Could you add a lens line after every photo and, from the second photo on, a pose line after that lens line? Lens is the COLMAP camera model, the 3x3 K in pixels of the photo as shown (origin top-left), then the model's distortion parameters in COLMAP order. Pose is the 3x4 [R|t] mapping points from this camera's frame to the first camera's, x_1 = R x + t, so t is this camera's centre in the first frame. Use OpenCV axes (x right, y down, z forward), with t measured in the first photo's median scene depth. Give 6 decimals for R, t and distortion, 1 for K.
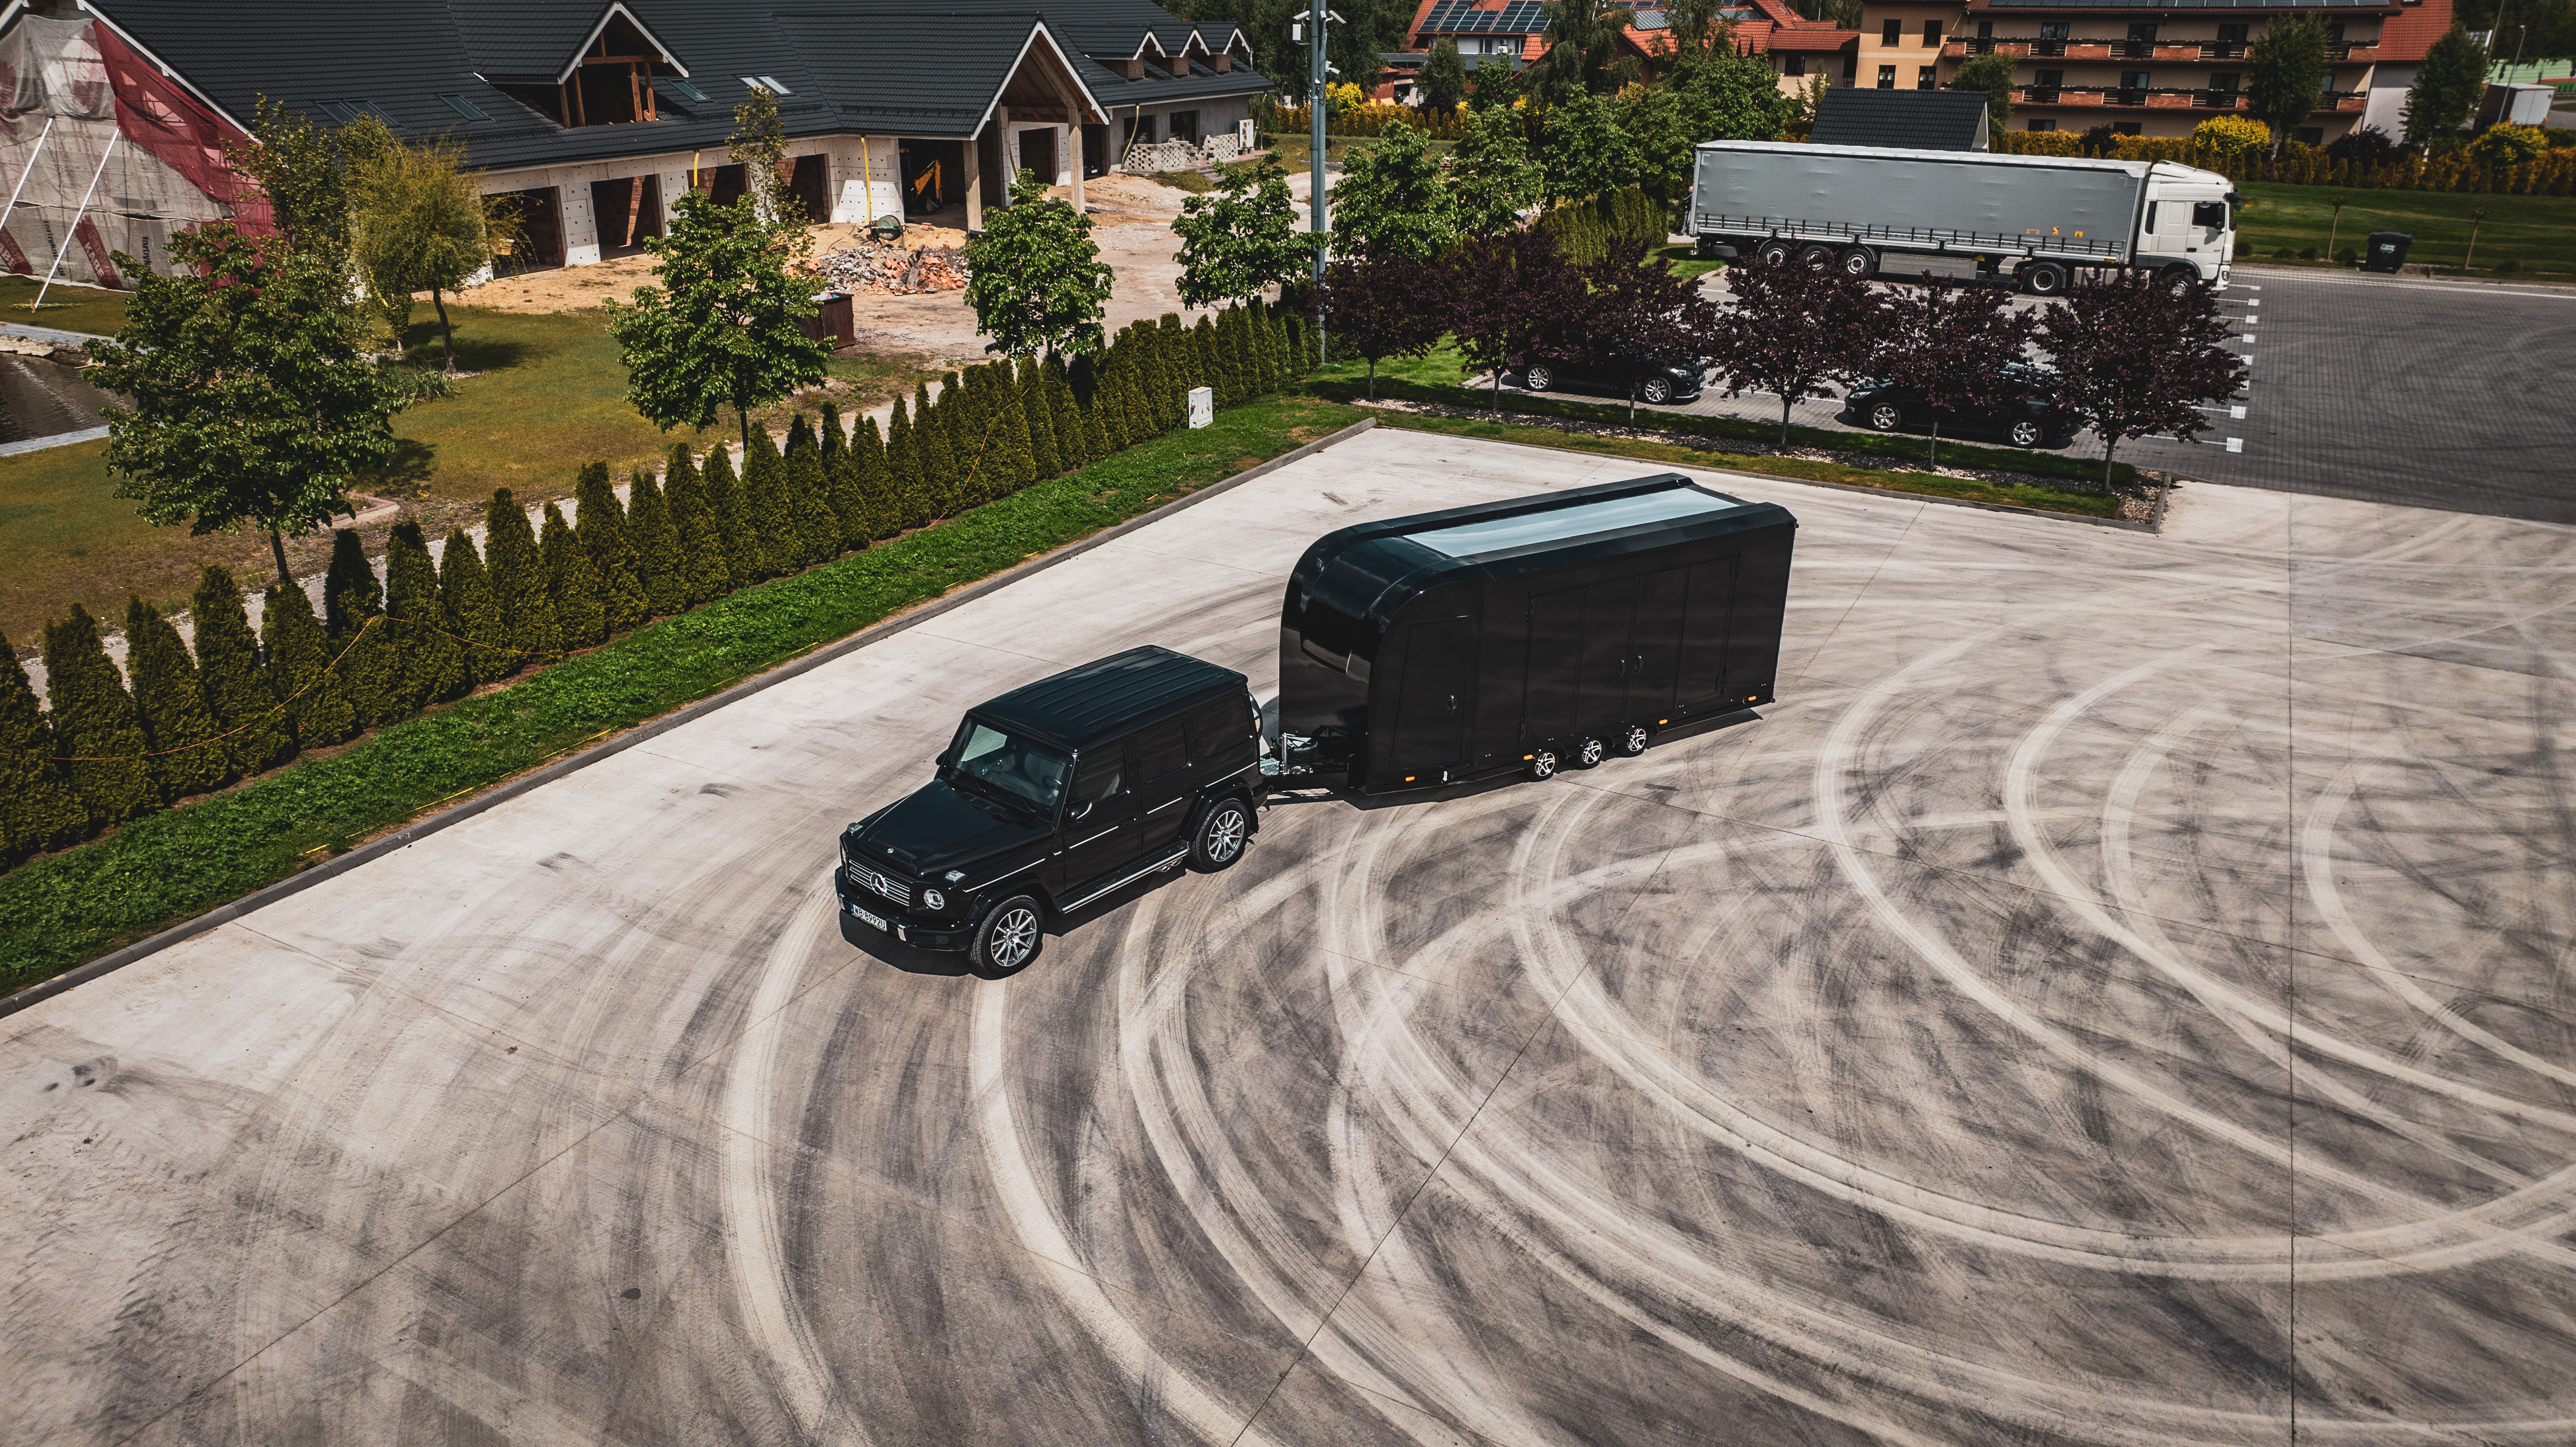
lens RADIAL K [[1821.5, 0, 1301.6], [0, 1821.5, 776.1], [0, 0, 1]] dist [-0.036146, 0.033039]
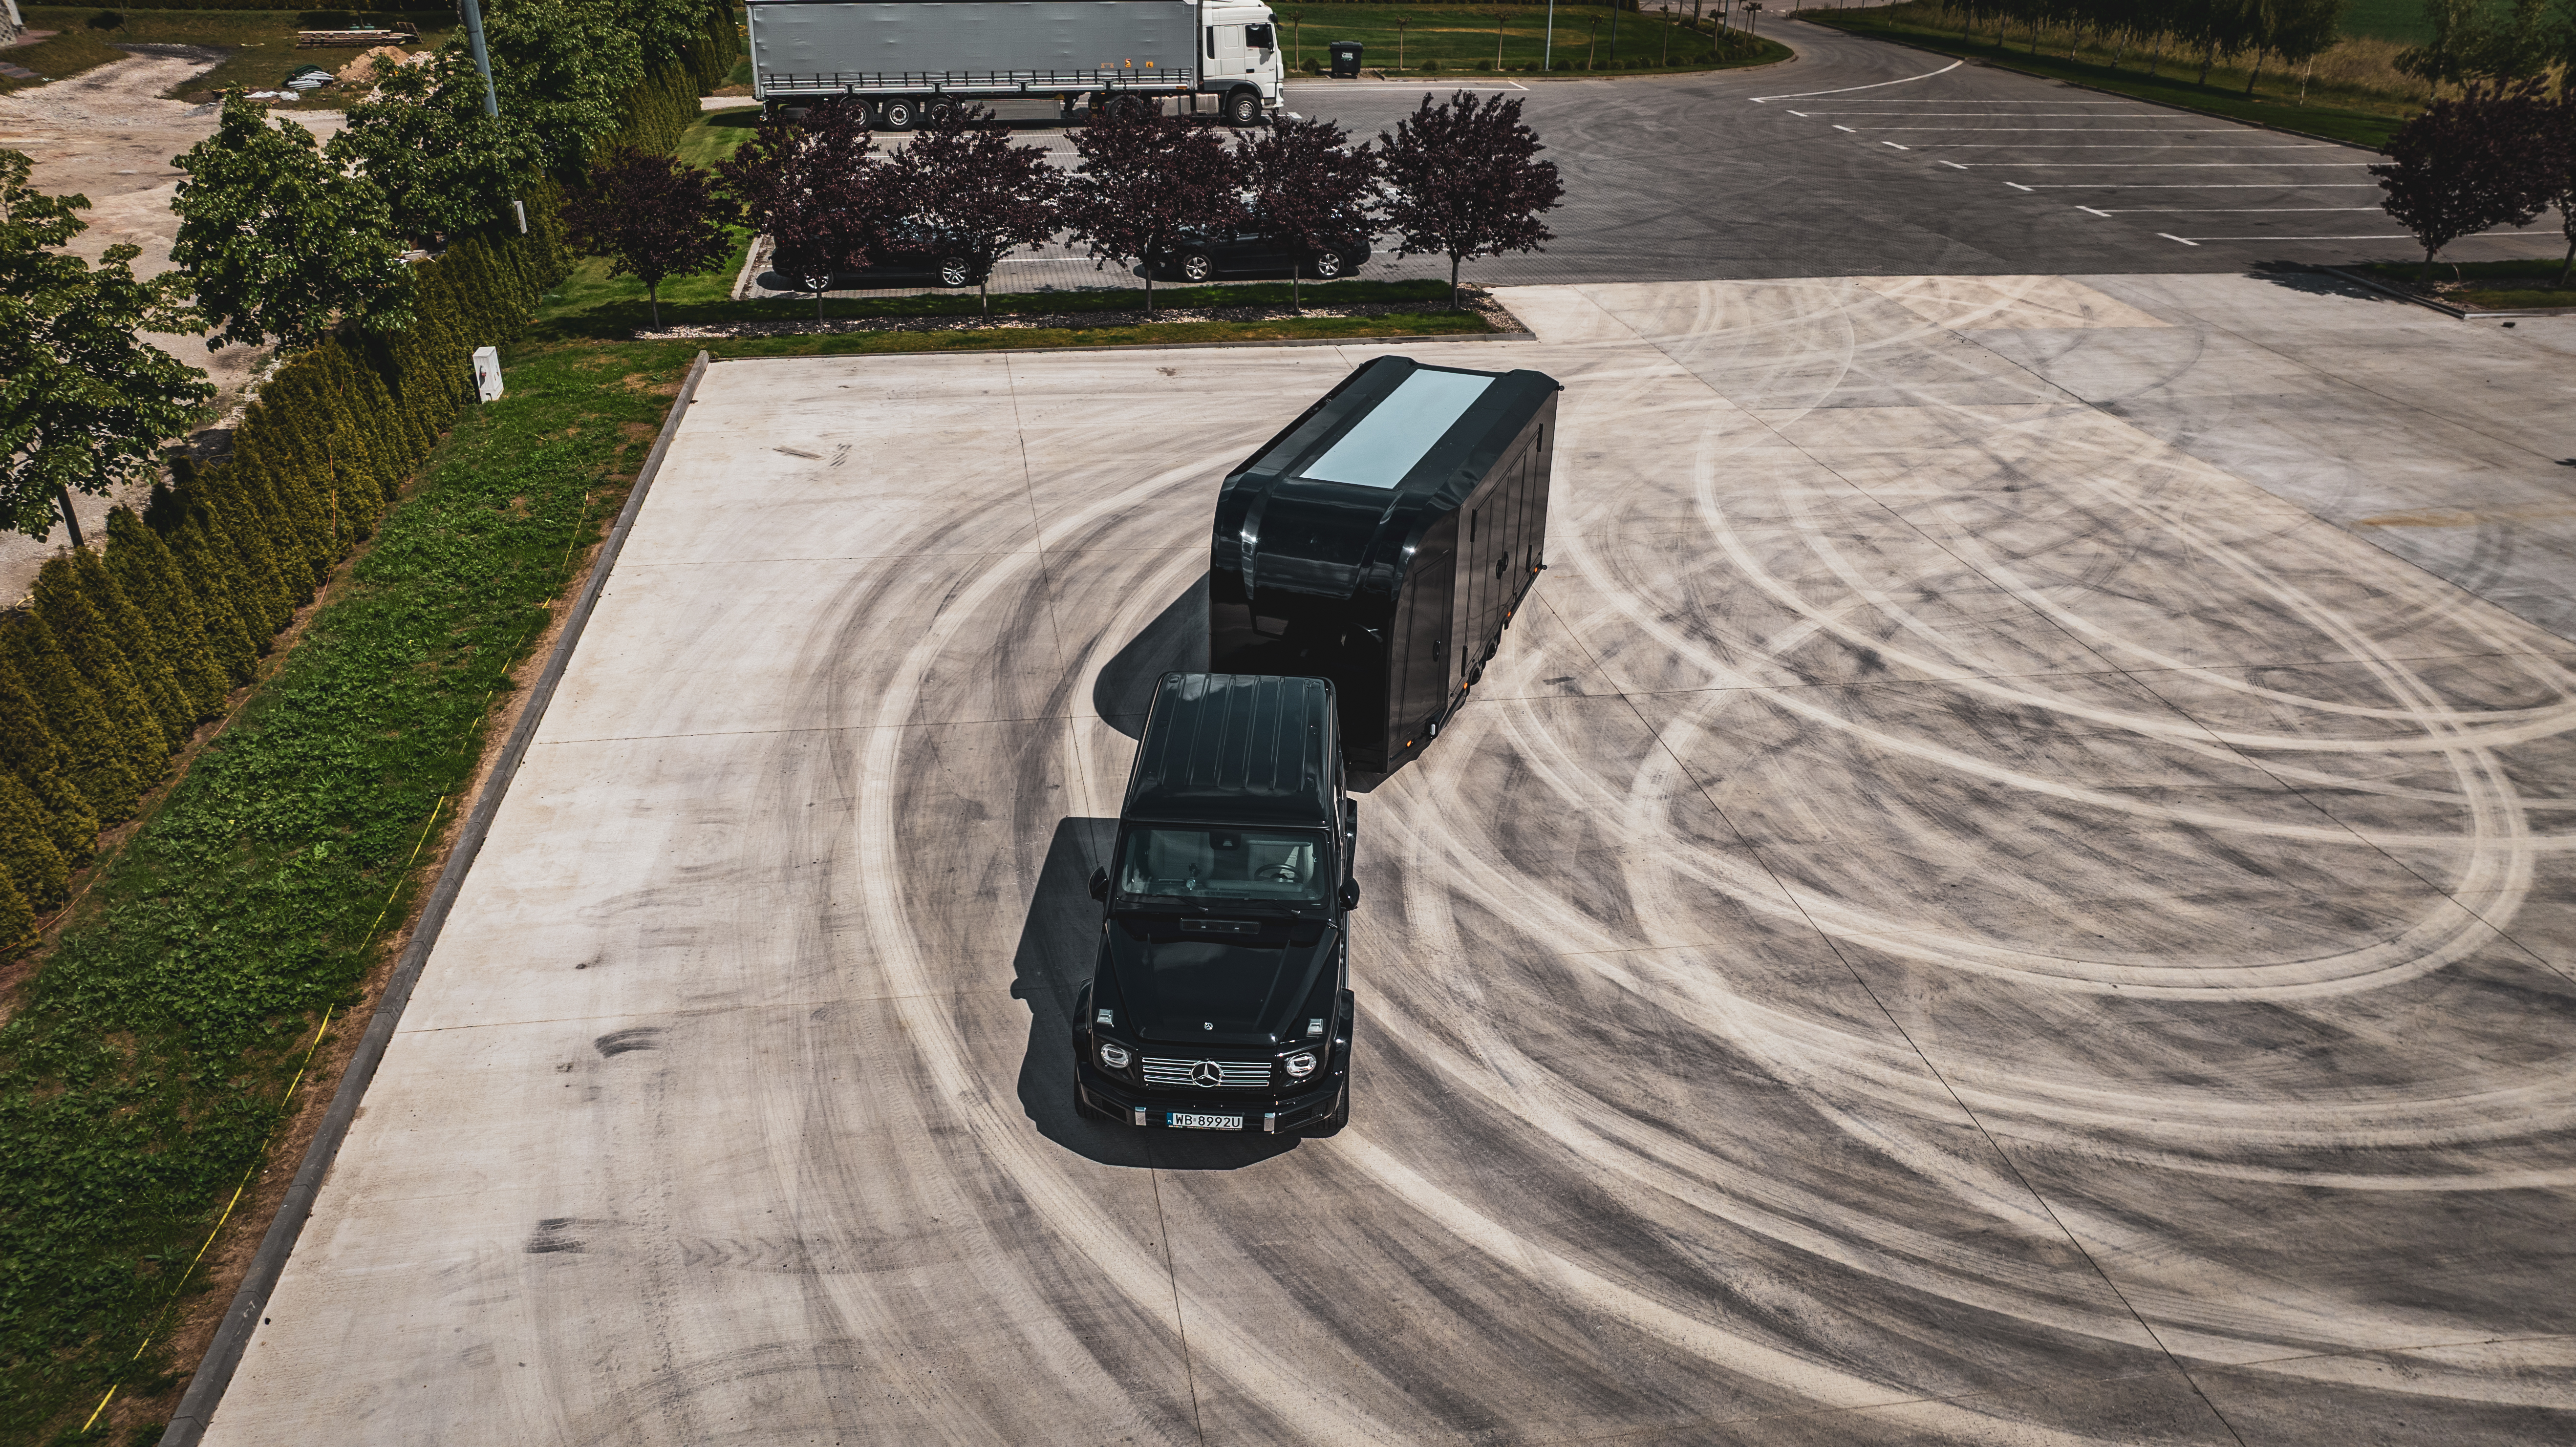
lens RADIAL K [[1821.5, 0, 1301.6], [0, 1821.5, 776.1], [0, 0, 1]] dist [-0.036146, 0.033039]
pose [[0.786901, -0.286516, 0.546530, -0.429337], [0.243378, 0.957979, 0.151798, -0.119453], [-0.567057, 0.013564, 0.823567, 0.277324]]
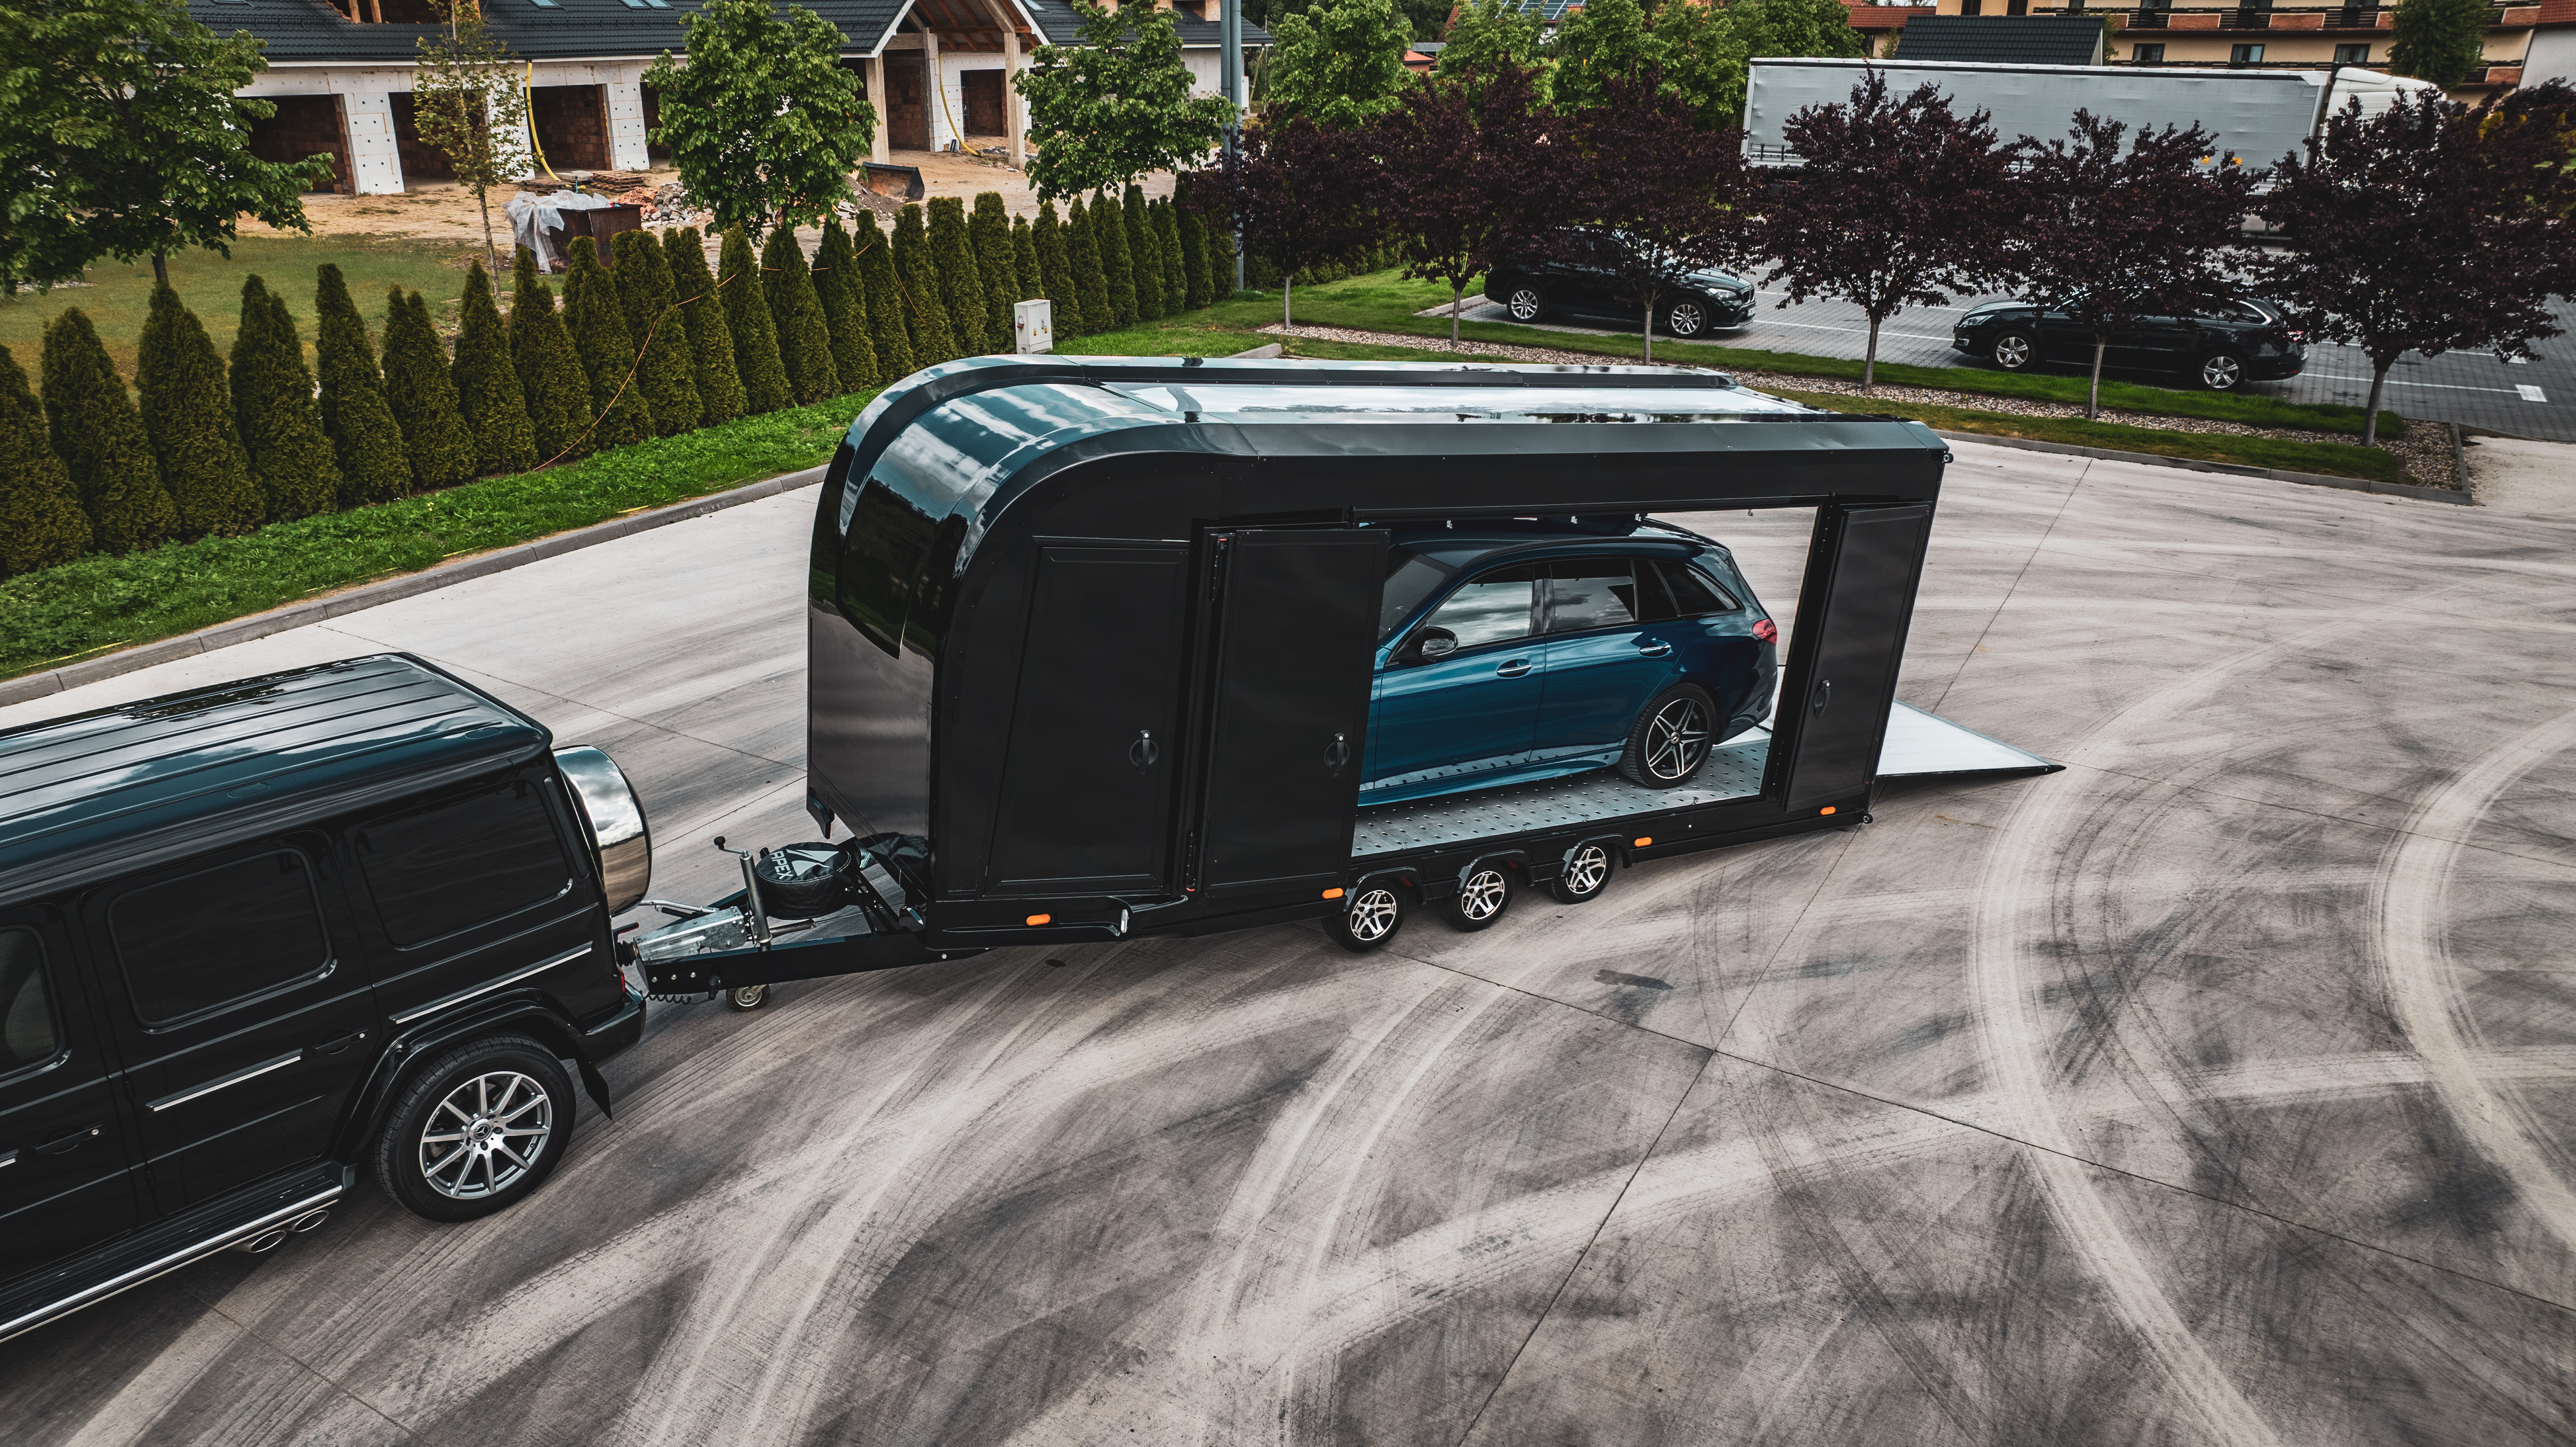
lens RADIAL K [[1821.5, 0, 1301.6], [0, 1821.5, 776.1], [0, 0, 1]] dist [-0.036146, 0.033039]
pose [[0.999512, 0.015507, -0.027118, 0.122702], [-0.015902, 0.999769, -0.014429, -0.035530], [0.026888, 0.014853, 0.999528, 0.527178]]
